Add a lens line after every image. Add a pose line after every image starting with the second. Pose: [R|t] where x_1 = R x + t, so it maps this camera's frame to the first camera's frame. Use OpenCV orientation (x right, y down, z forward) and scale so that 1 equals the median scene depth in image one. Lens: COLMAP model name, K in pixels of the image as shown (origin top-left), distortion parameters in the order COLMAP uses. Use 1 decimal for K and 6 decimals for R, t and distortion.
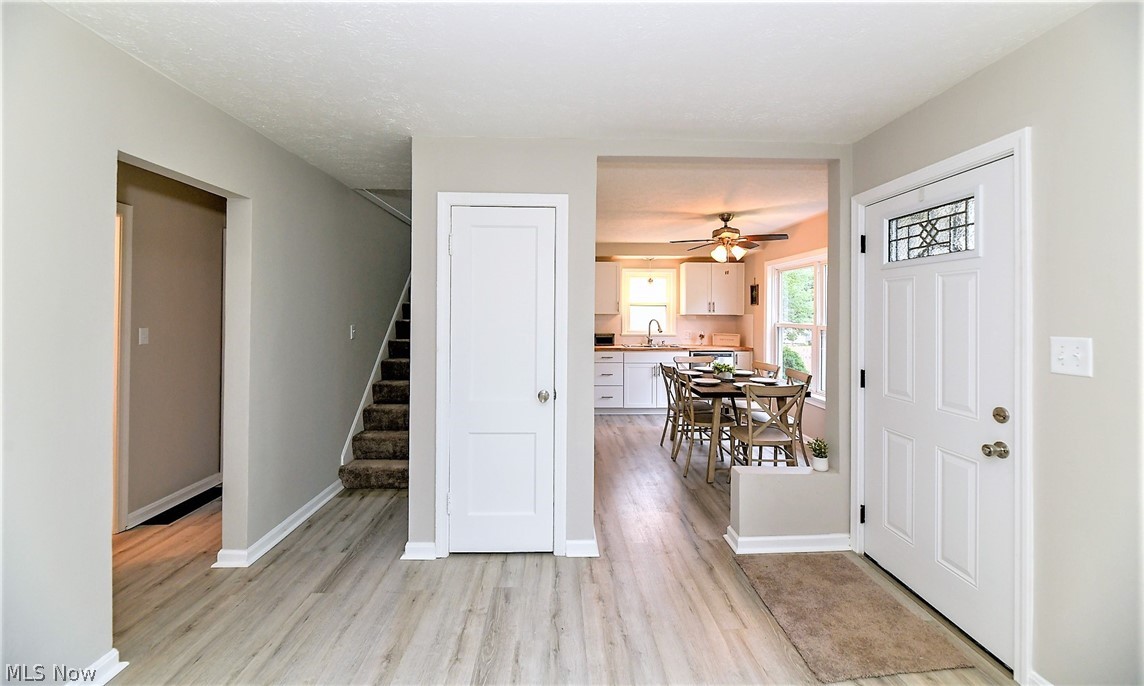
lens RADIAL K [[462.5, 0, 571.4], [0, 462.5, 310.7], [0, 0, 1]] dist [-0.003495, -0.000194]
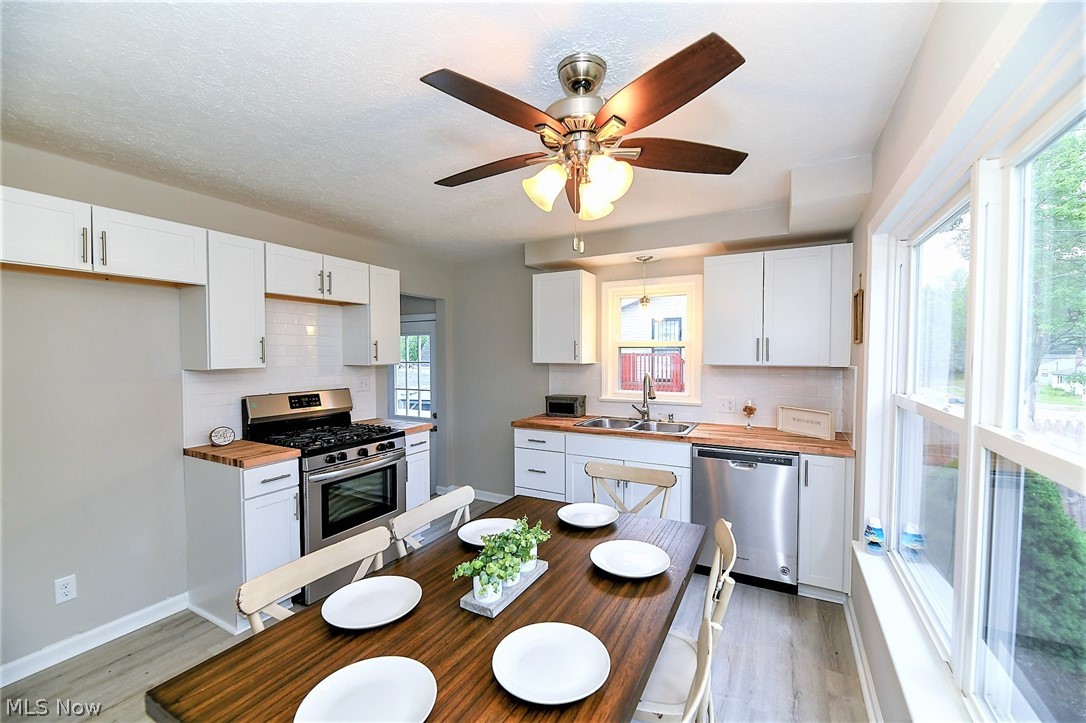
lens RADIAL K [[452.3, 0, 546.9], [0, 452.3, 365.6], [0, 0, 1]] dist [0.000494, 0.000029]
pose [[0.864004, 0.010915, -0.503367, 0.735358], [0.006685, 0.999428, 0.033147, -0.016690], [0.503441, -0.032004, 0.863437, 1.081525]]
